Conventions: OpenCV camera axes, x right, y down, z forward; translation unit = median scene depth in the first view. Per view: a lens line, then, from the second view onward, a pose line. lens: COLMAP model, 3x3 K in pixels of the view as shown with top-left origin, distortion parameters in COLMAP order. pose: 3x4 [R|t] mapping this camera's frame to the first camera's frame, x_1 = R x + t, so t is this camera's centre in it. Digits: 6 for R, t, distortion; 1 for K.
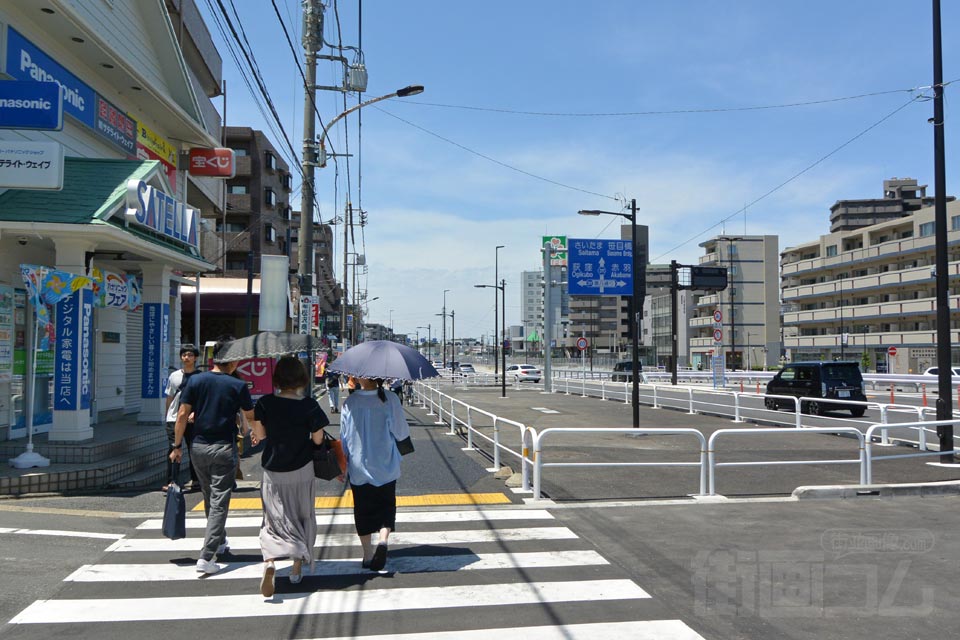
lens RADIAL K [[736.0, 0, 502.3], [0, 736.0, 327.4], [0, 0, 1]] dist [-0.001557, 0.004406]
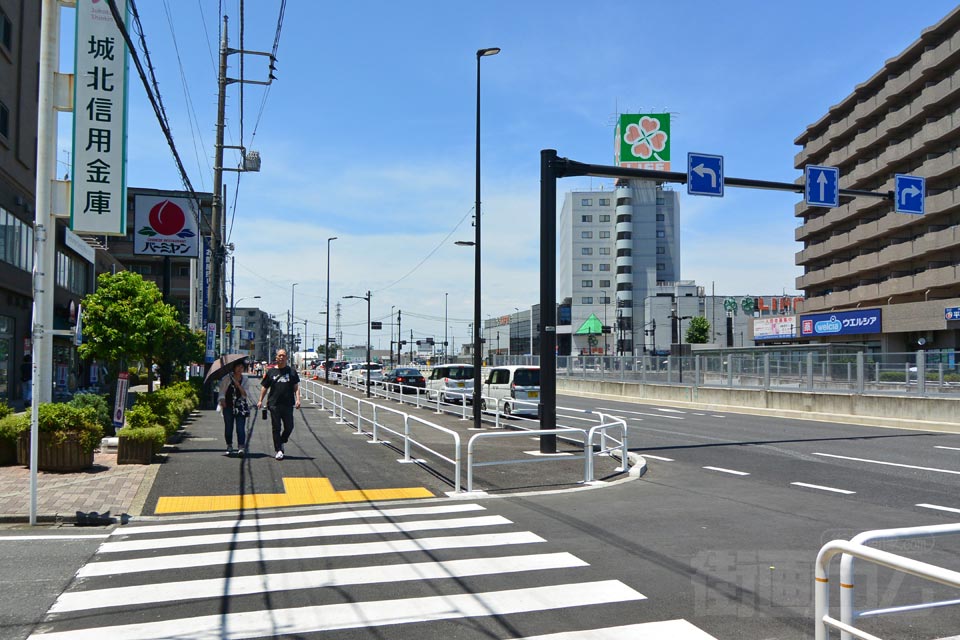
lens RADIAL K [[706.0, 0, 459.5], [0, 706.0, 339.8], [0, 0, 1]] dist [0.001009, 0.000634]
pose [[0.991873, 0.010116, 0.126828, -0.145356], [-0.009938, 0.999949, -0.002037, 0.034004], [-0.126842, 0.000760, 0.991923, 0.769715]]
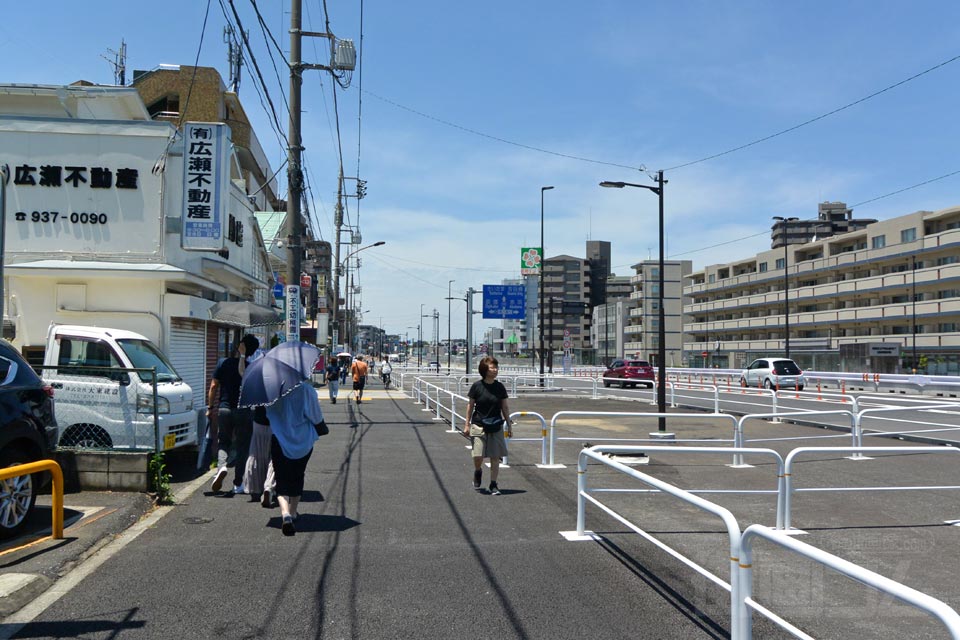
lens RADIAL K [[736.0, 0, 502.3], [0, 736.0, 327.4], [0, 0, 1]] dist [-0.001557, 0.004406]
pose [[0.999941, 0.007124, 0.008209, 0.025065], [-0.007119, 0.999974, -0.000622, -0.005091], [-0.008213, 0.000564, 0.999966, -0.136065]]
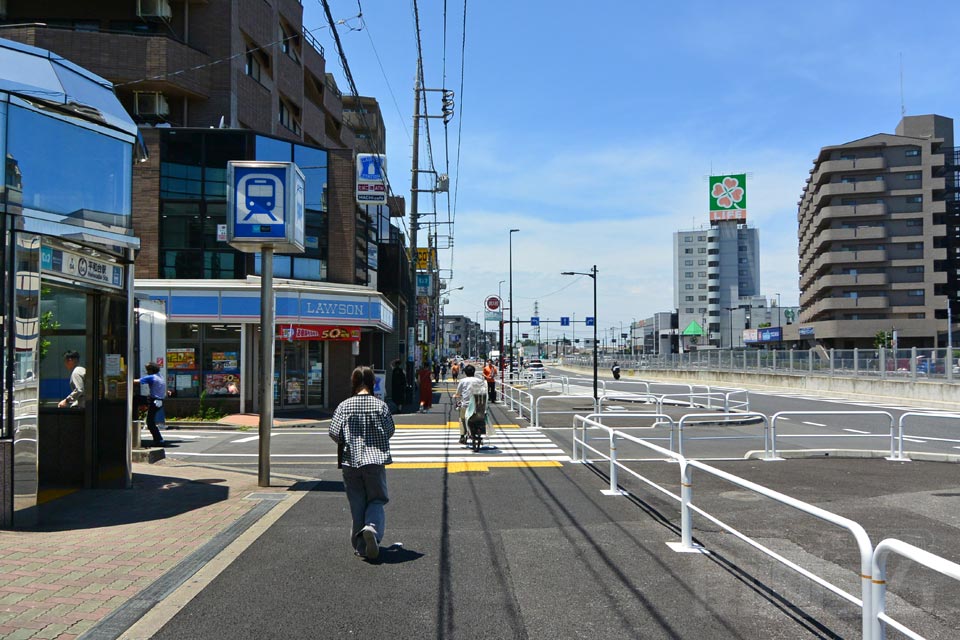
lens RADIAL K [[736.0, 0, 502.3], [0, 736.0, 327.4], [0, 0, 1]] dist [-0.001557, 0.004406]
pose [[0.994220, -0.004667, -0.107259, -0.082340], [0.004165, 0.999979, -0.004904, 0.019998], [0.107280, 0.004429, 0.994219, 0.444839]]
